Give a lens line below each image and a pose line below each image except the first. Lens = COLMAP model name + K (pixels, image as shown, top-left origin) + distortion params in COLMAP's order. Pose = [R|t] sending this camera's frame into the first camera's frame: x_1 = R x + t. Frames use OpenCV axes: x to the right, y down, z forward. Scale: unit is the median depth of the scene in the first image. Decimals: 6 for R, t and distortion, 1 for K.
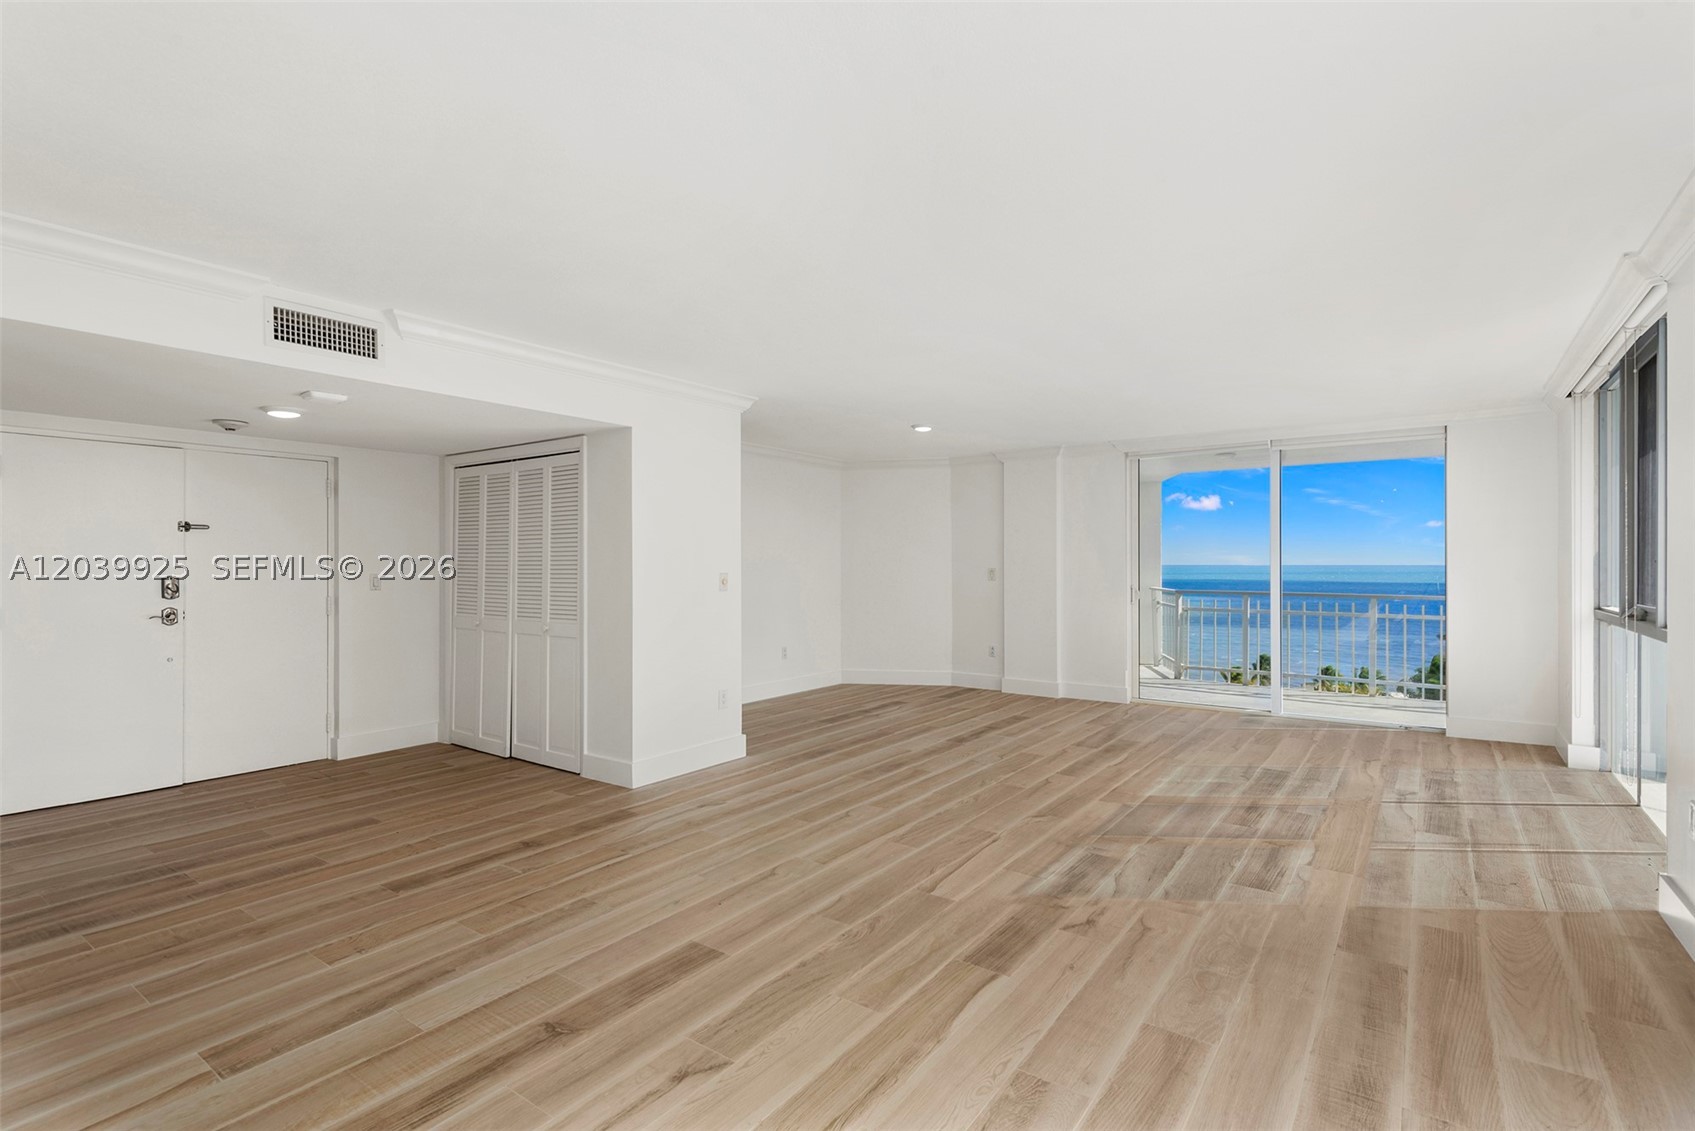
lens RADIAL K [[803.3, 0, 838.4], [0, 803.3, 564.5], [0, 0, 1]] dist [0.008081, -0.001104]
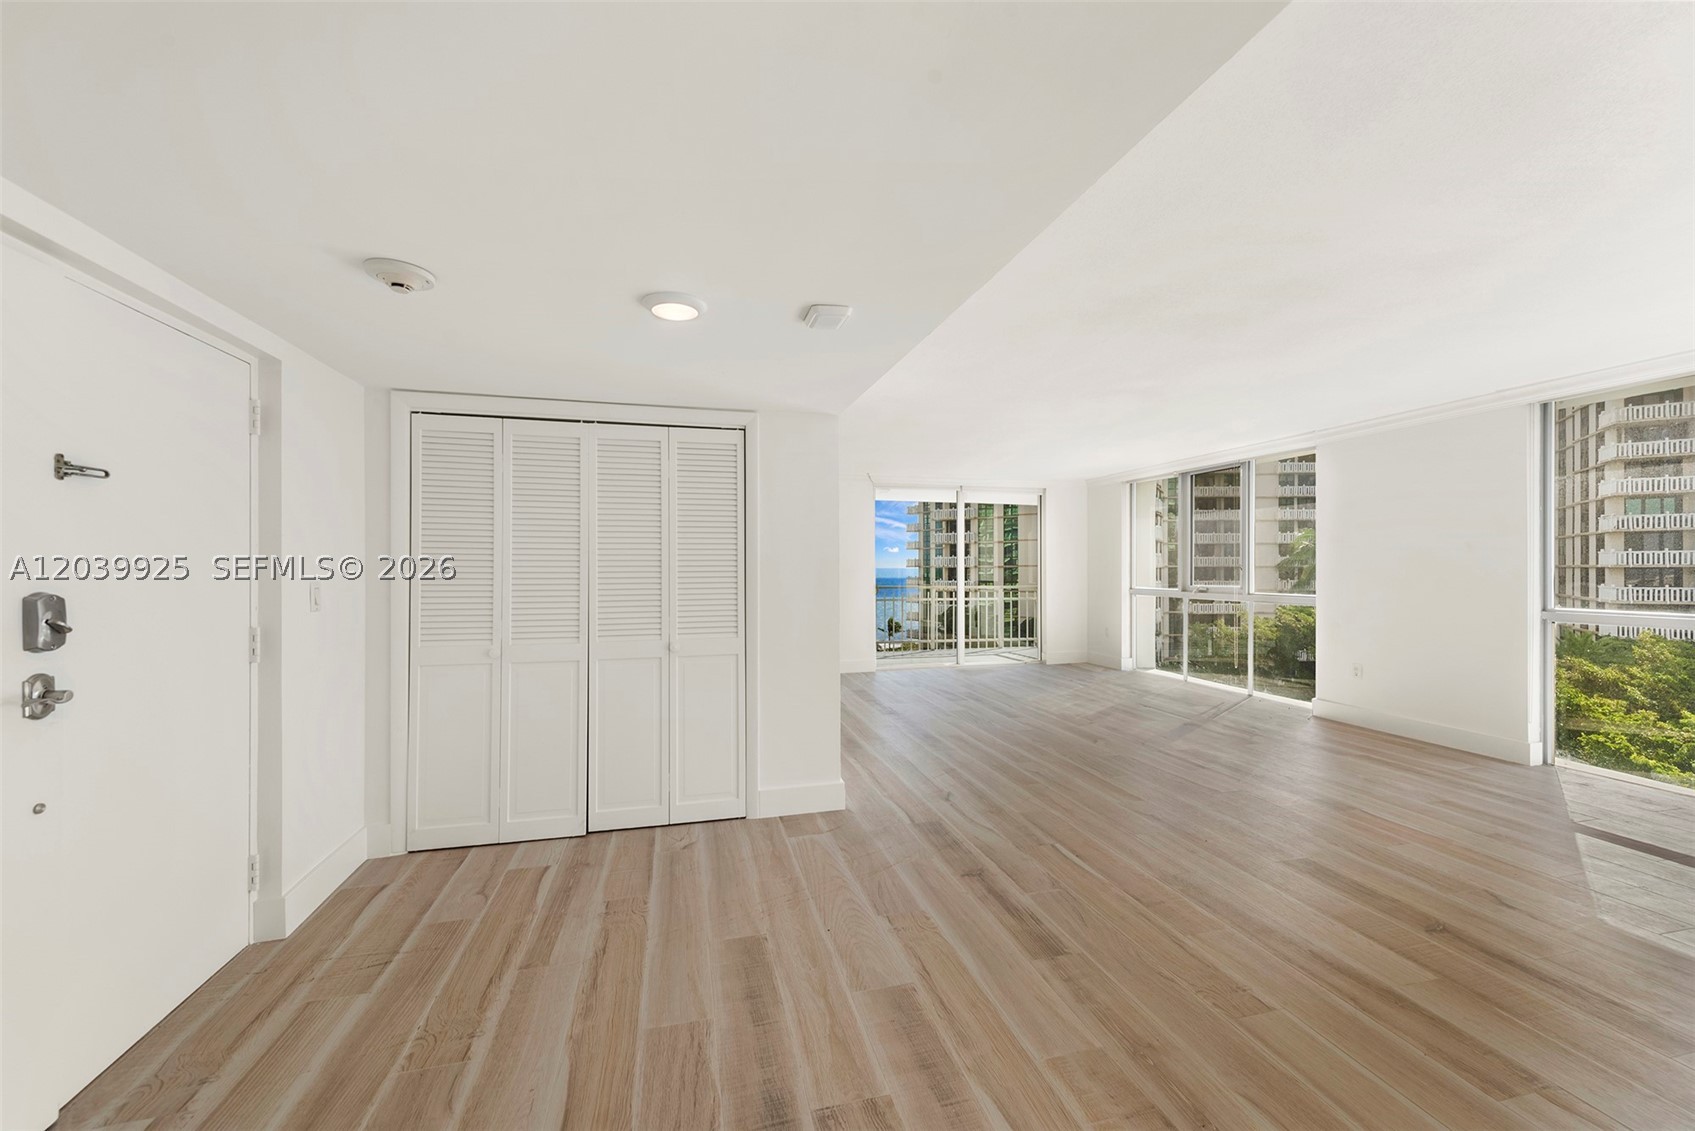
lens RADIAL K [[689.5, 0, 845.6], [0, 689.5, 564.5], [0, 0, 1]] dist [0.010777, -0.001225]
pose [[0.630222, 0.003631, 0.776407, -0.874105], [0.002077, 0.999978, -0.006362, 0.004396], [-0.776413, 0.005622, 0.630200, 0.504502]]
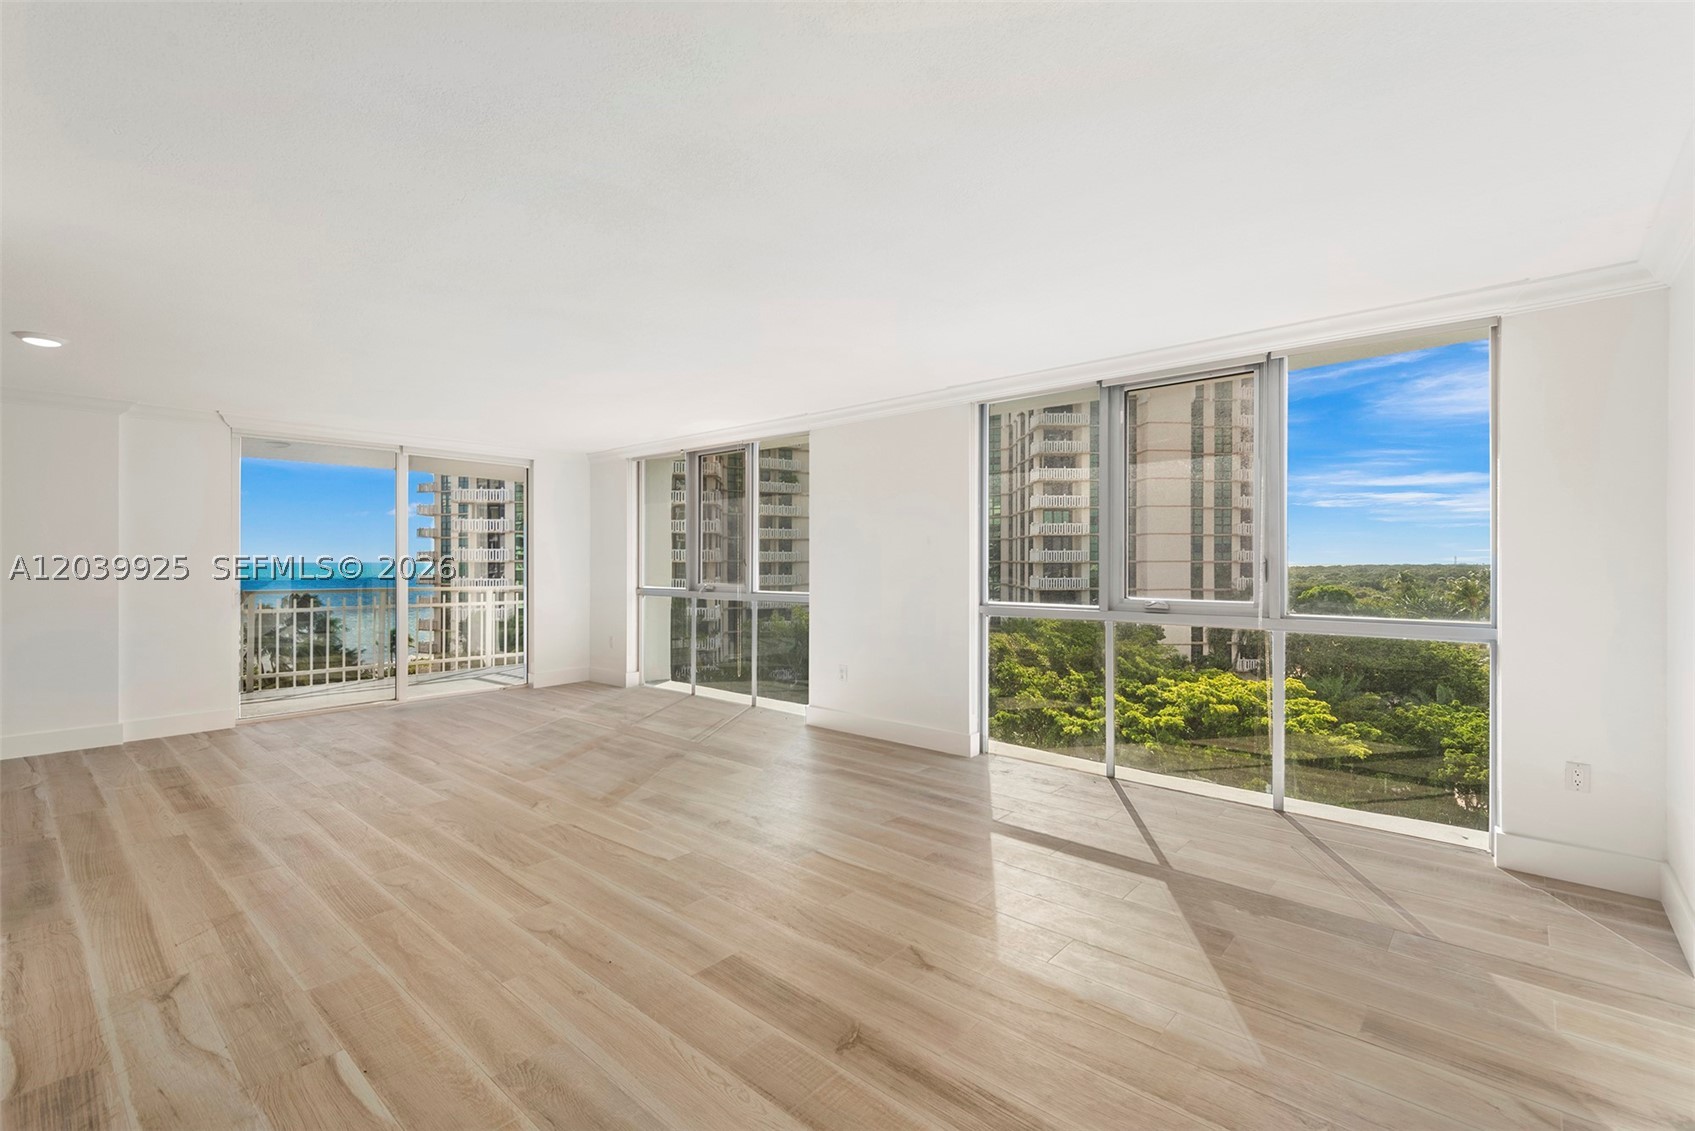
lens RADIAL K [[758.1, 0, 871.7], [0, 758.1, 560.3], [0, 0, 1]] dist [-0.000875, 0.000614]
pose [[0.064776, 0.003644, 0.997893, -0.612280], [0.003153, 0.999988, -0.003856, 0.004097], [-0.997895, 0.003396, 0.064764, 0.448077]]
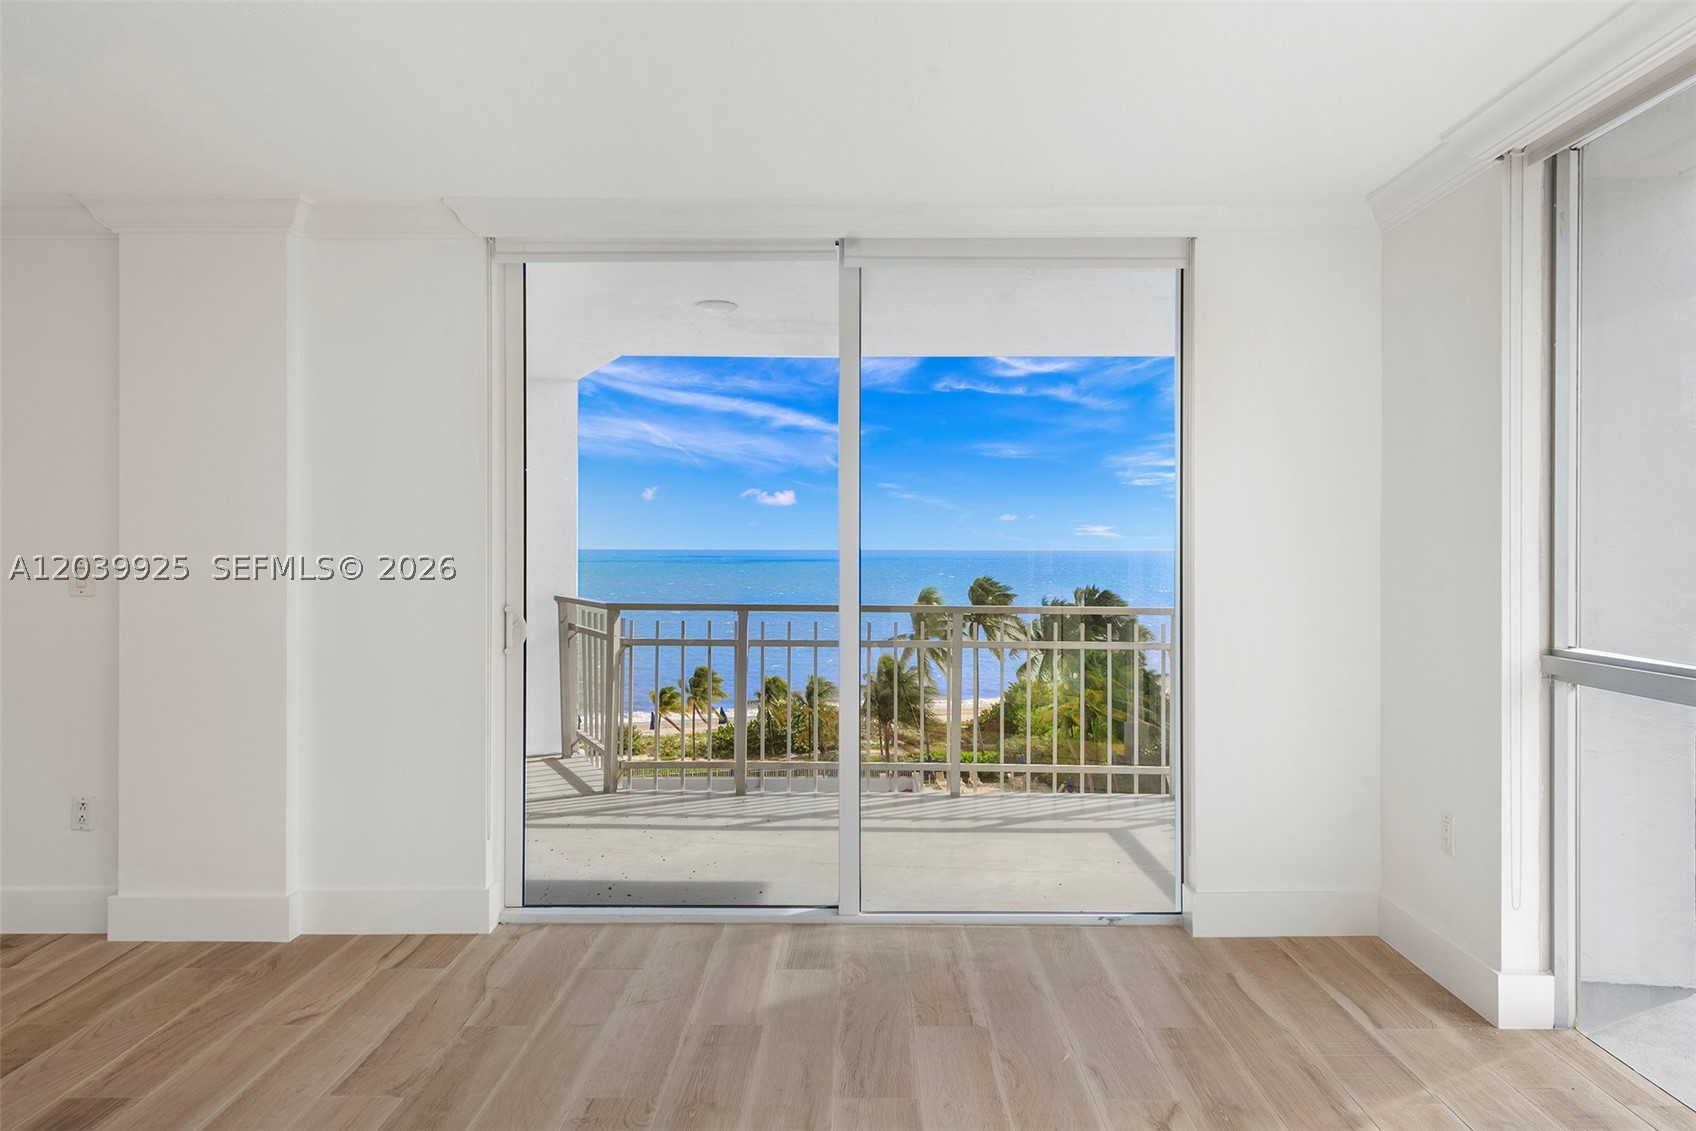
lens RADIAL K [[1149.0, 0, 871.4], [0, 1149.0, 545.7], [0, 0, 1]] dist [0.012269, -0.004833]
pose [[0.804540, 0.004536, 0.593882, 0.300607], [-0.003694, 0.999990, -0.002634, 0.000386], [-0.593888, -0.000074, 0.804548, 0.765918]]
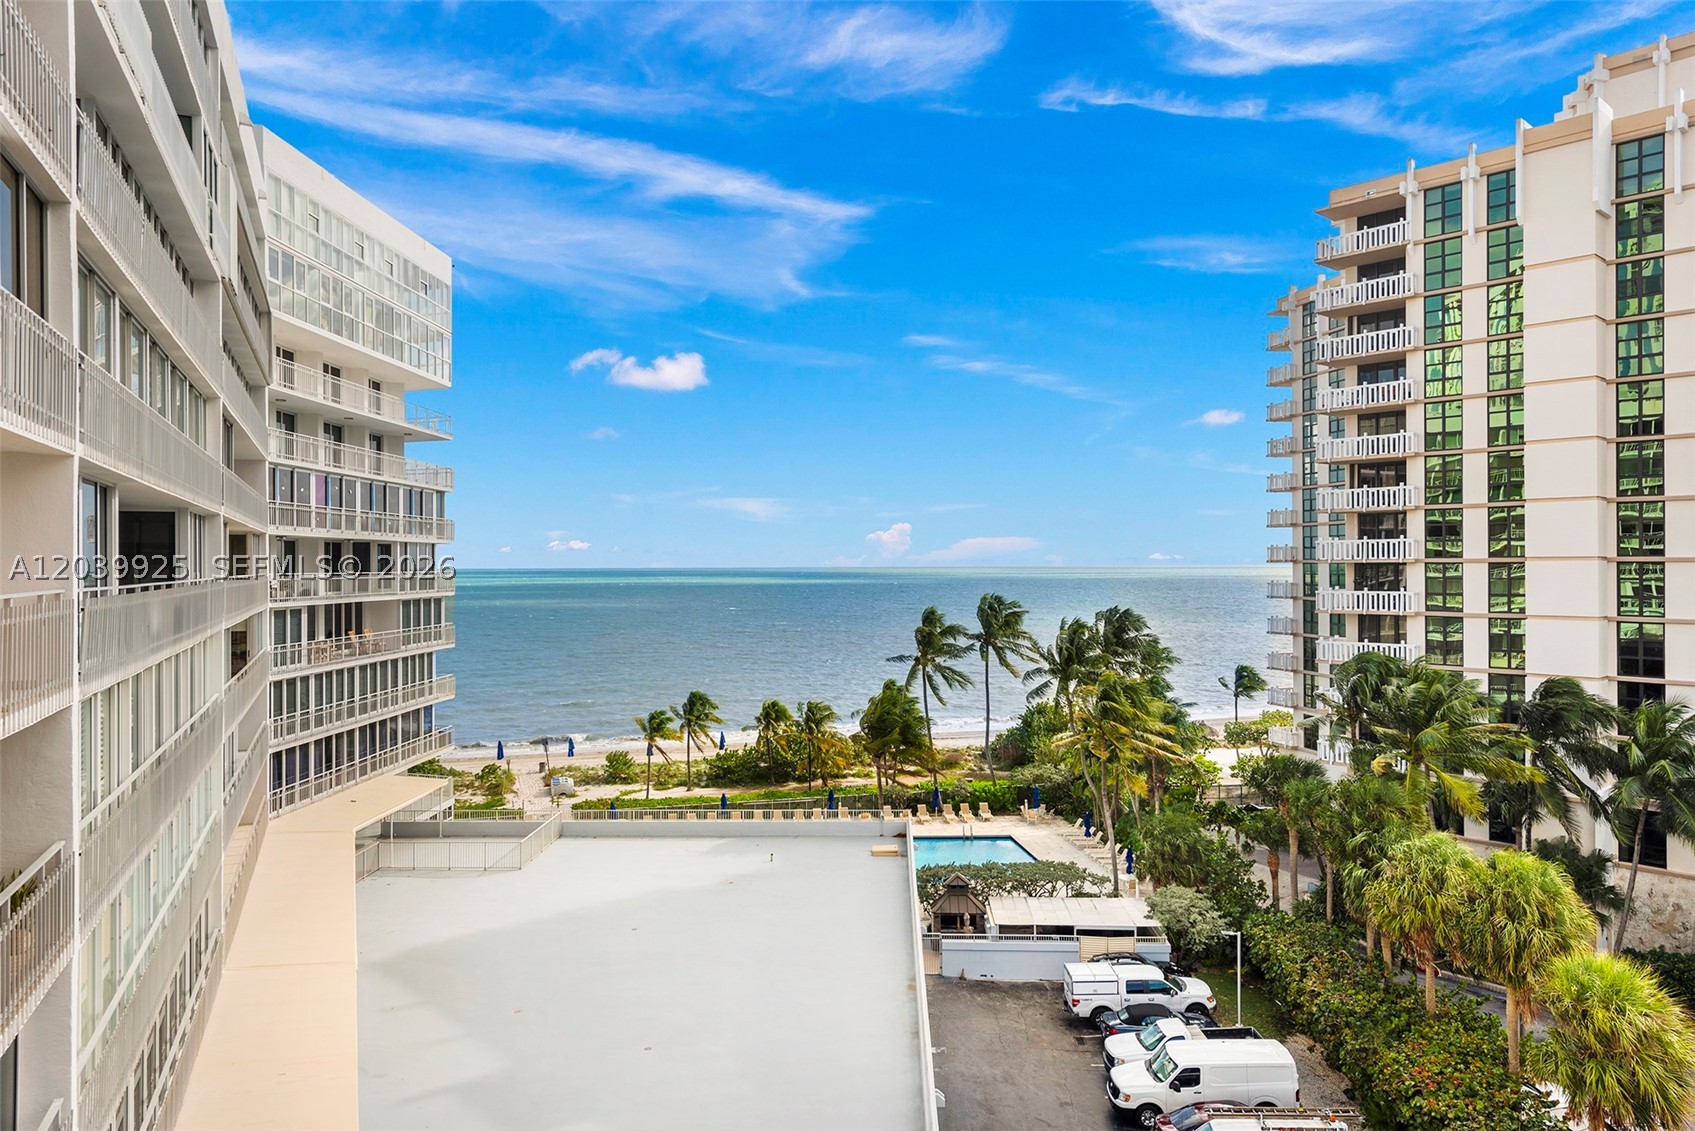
lens RADIAL K [[1148.3, 0, 834.8], [0, 1148.3, 562.5], [0, 0, 1]] dist [0.012269, -0.004833]
pose [[0.823065, 0.002196, 0.567943, 0.697817], [0.001008, 0.999985, -0.005328, 0.031084], [-0.567946, 0.004957, 0.823051, 1.317087]]
